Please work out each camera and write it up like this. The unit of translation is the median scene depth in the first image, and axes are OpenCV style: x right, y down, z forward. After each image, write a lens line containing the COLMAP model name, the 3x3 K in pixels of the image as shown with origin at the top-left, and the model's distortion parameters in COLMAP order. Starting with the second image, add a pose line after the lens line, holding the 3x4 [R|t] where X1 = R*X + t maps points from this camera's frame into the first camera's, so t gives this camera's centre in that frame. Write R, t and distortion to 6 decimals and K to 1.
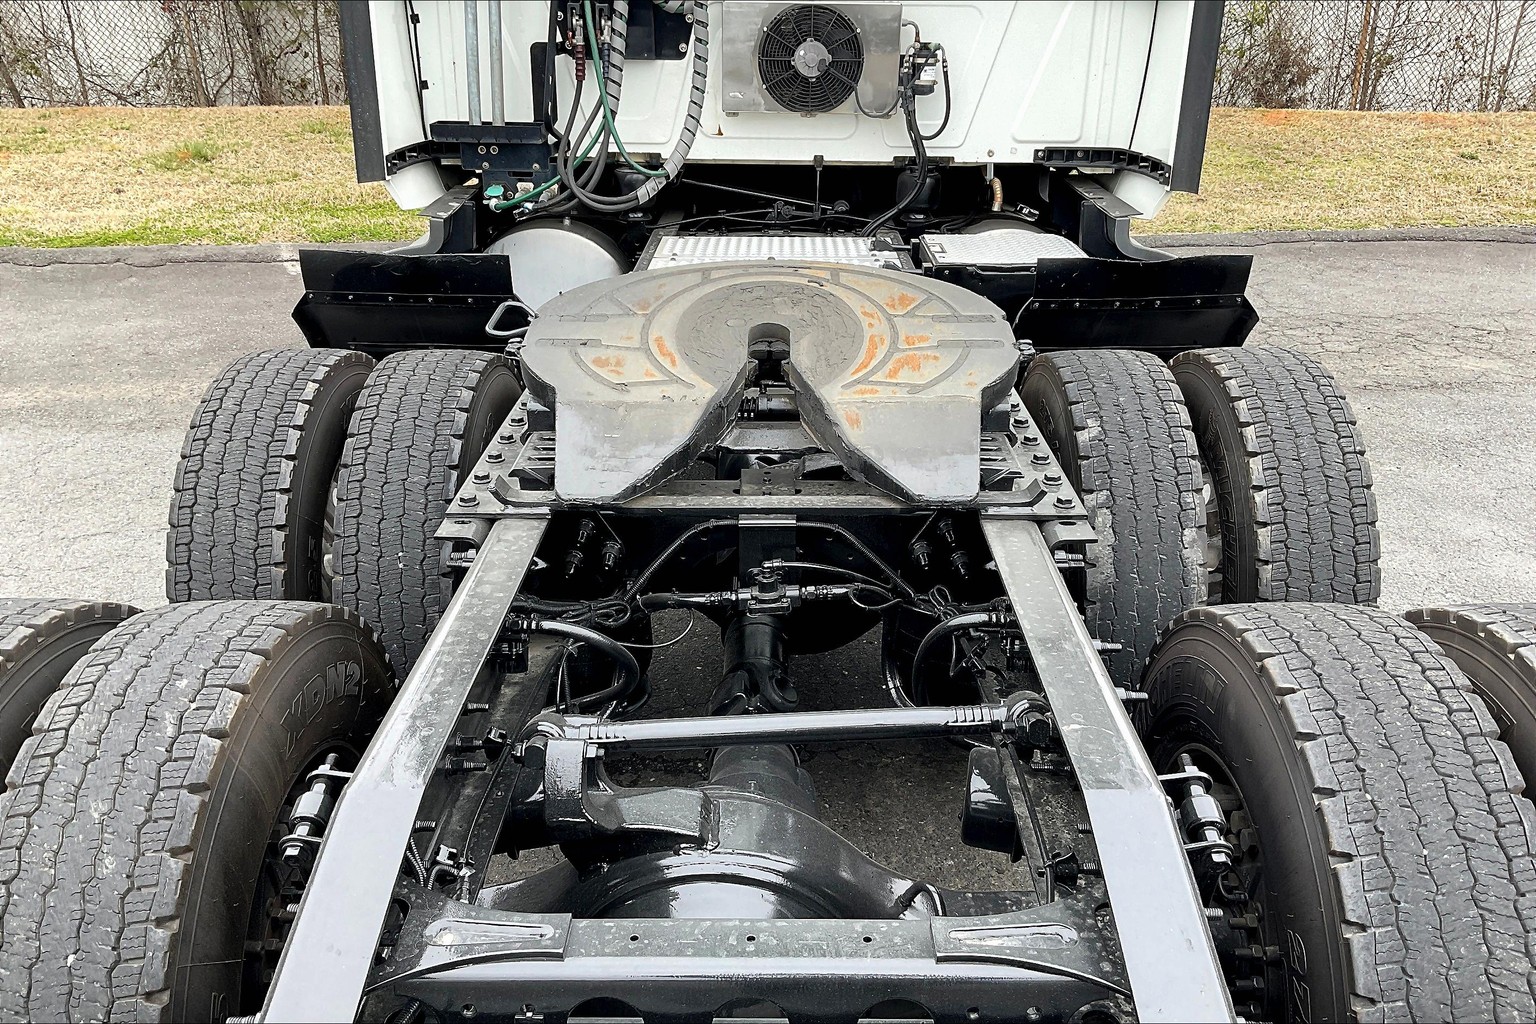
lens RADIAL K [[1268.9, 0, 768.0], [0, 1268.9, 512.0], [0, 0, 1]] dist [0.096890, -0.160520]
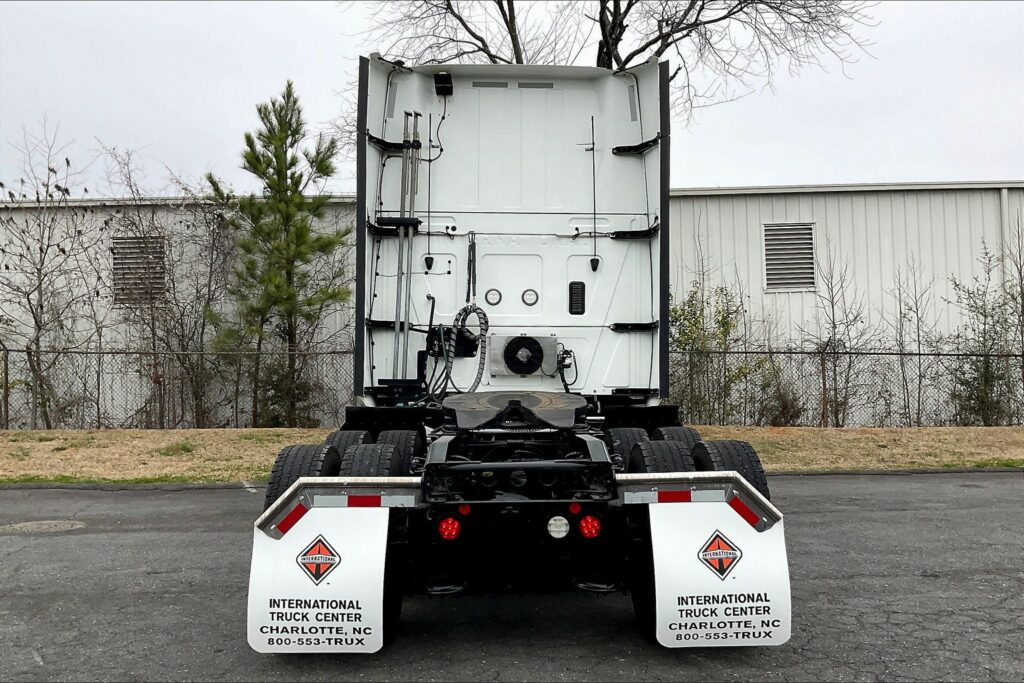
lens RADIAL K [[929.1, 0, 512.0], [0, 929.1, 341.5], [0, 0, 1]] dist [0.130291, -0.234883]
pose [[0.999668, -0.003856, 0.025475, -0.037663], [0.014391, 0.903697, -0.427931, 0.421160], [-0.021372, 0.428155, 0.903452, -0.712282]]
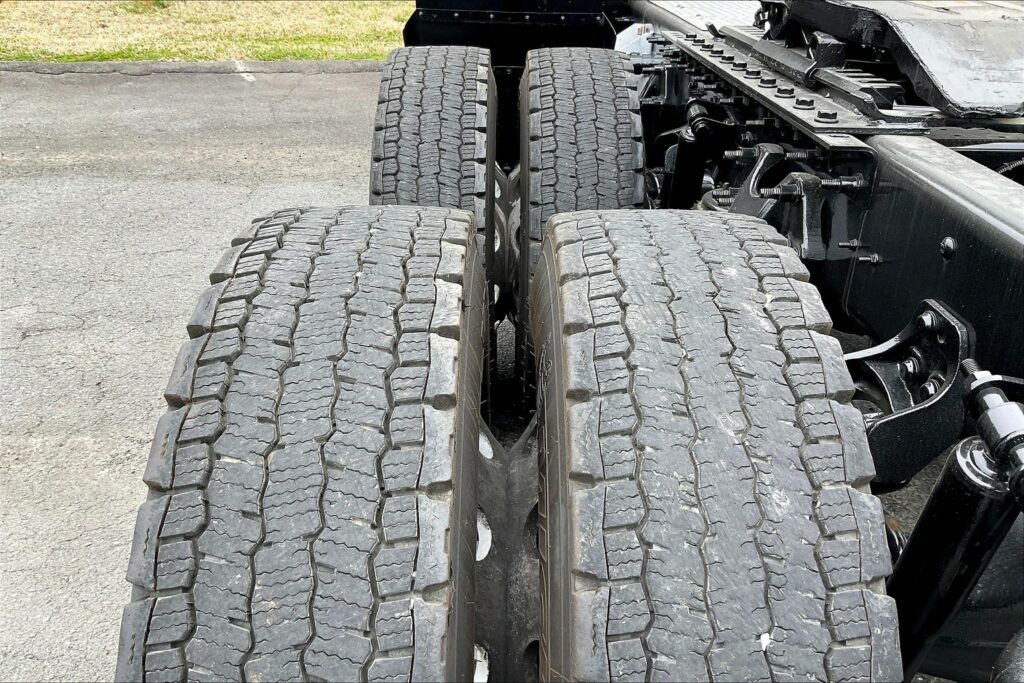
lens RADIAL K [[845.9, 0, 512.0], [0, 845.9, 341.5], [0, 0, 1]] dist [0.096890, -0.160520]
pose [[0.999793, 0.005800, 0.019506, -0.222951], [-0.006976, 0.998125, 0.060805, 0.053966], [-0.019117, -0.060928, 0.997959, 0.183948]]
